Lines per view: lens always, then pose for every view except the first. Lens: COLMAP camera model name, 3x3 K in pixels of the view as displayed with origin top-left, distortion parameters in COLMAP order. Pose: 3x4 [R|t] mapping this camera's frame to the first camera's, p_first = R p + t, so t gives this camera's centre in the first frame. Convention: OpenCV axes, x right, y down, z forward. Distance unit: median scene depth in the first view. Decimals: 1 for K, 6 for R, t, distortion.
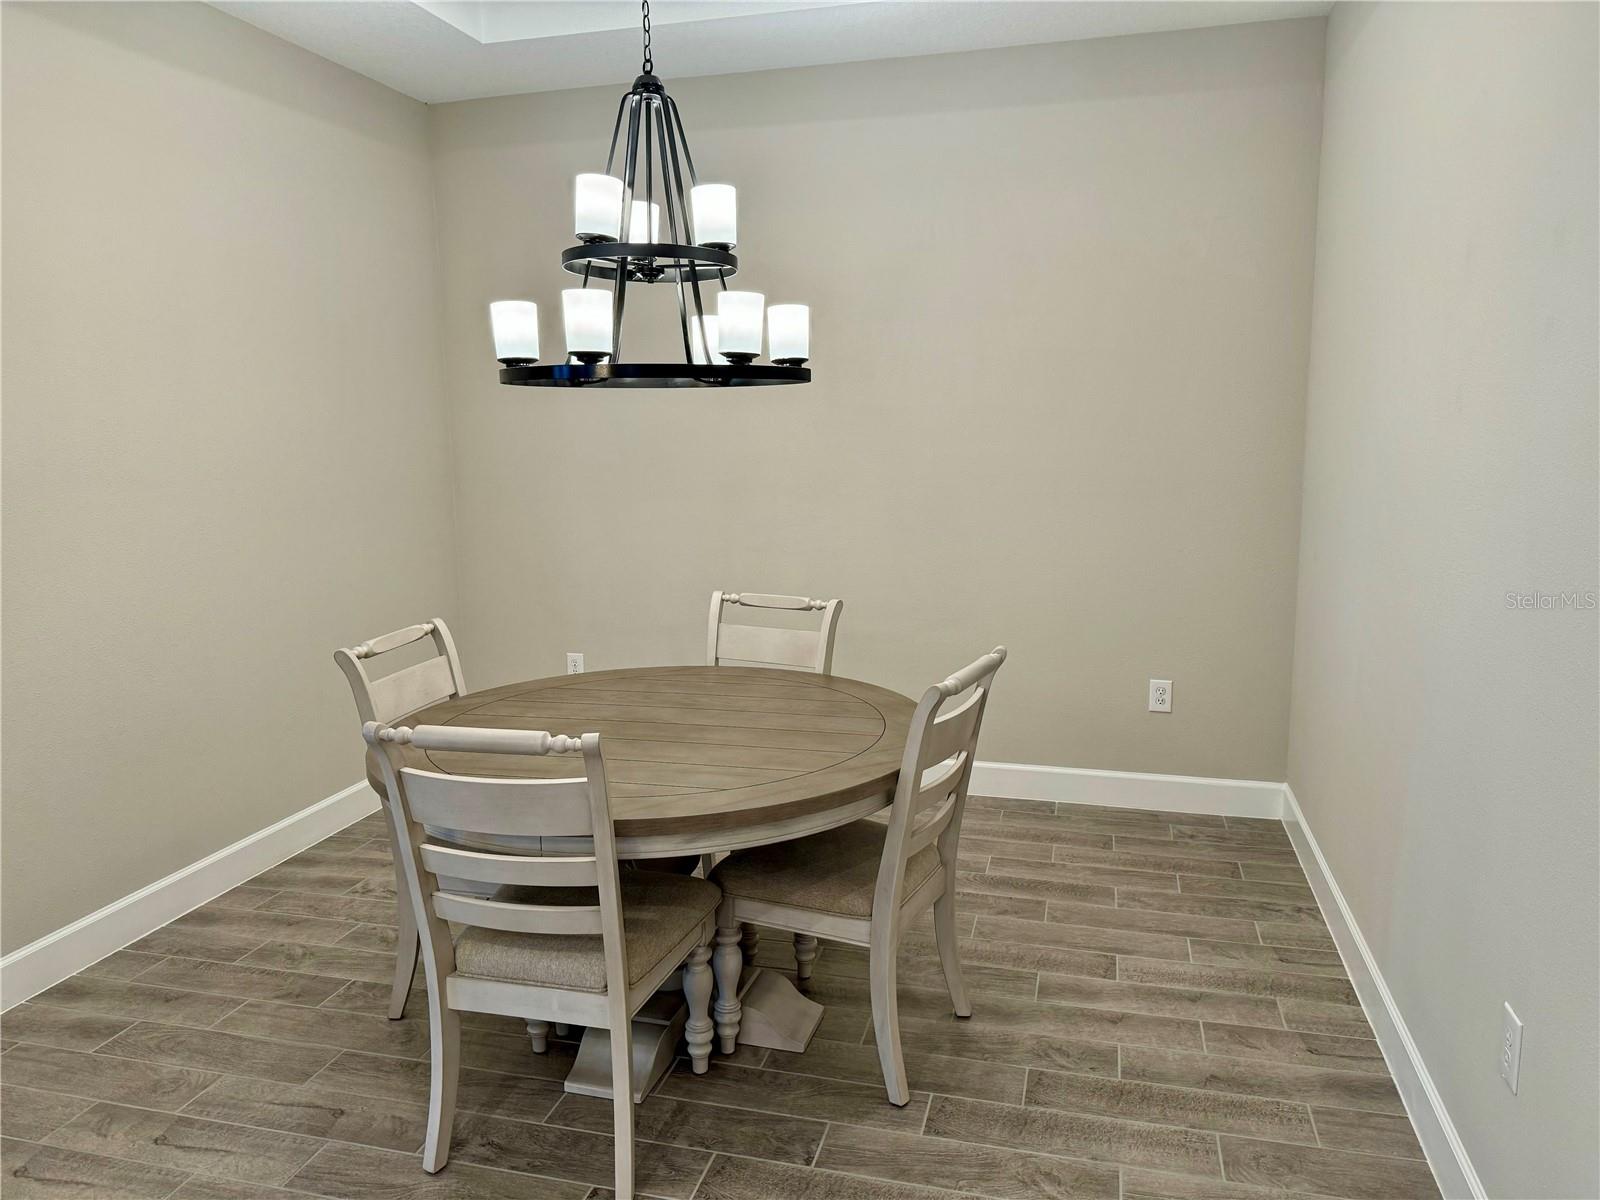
lens RADIAL K [[1120.7, 0, 800.9], [0, 1120.7, 603.0], [0, 0, 1]] dist [0.005372, -0.000590]
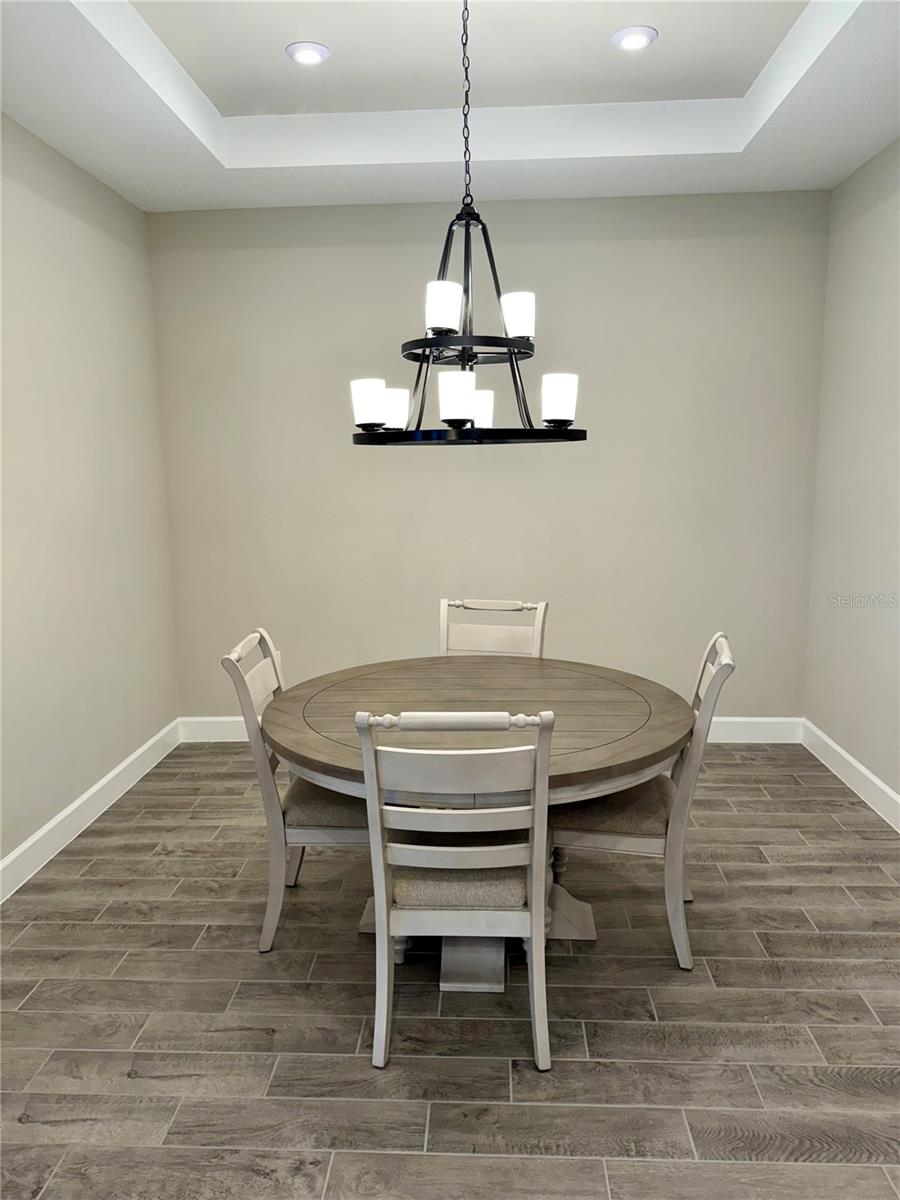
lens RADIAL K [[840.5, 0, 450.0], [0, 840.5, 600.0], [0, 0, 1]] dist [0.005372, -0.000590]
pose [[0.978073, -0.034325, 0.205414, -0.361821], [0.034737, 0.999395, 0.001599, -0.014045], [-0.205345, 0.005571, 0.978674, 0.045259]]
